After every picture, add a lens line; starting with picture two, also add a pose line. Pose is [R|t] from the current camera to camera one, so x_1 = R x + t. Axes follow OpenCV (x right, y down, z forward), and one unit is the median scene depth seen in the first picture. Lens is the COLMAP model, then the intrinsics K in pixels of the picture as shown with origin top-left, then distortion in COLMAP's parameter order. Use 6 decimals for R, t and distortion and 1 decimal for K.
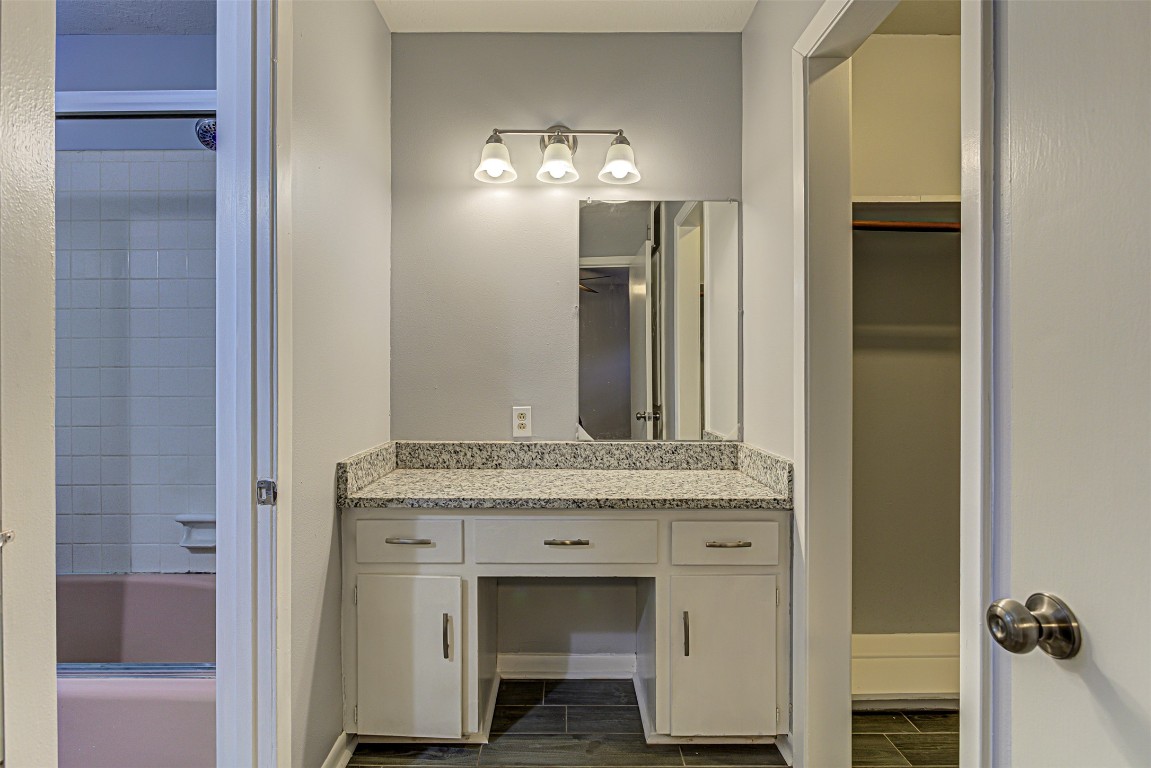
lens RADIAL K [[570.0, 0, 571.4], [0, 570.0, 375.4], [0, 0, 1]] dist [-0.004030, 0.000540]
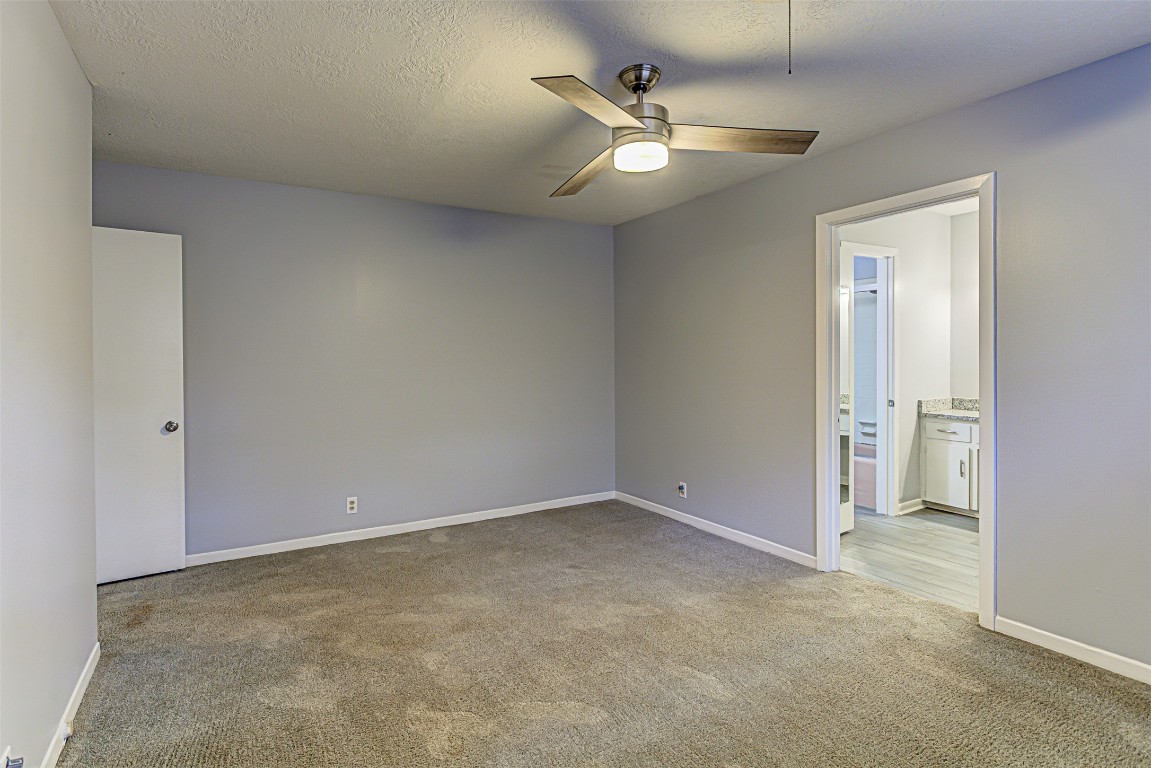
lens RADIAL K [[570.0, 0, 571.4], [0, 570.0, 375.4], [0, 0, 1]] dist [-0.004030, 0.000540]
pose [[0.505805, 0.012250, -0.862561, 0.940363], [0.009262, 0.999764, 0.019629, -0.032579], [0.862598, -0.017917, 0.505573, -1.557354]]
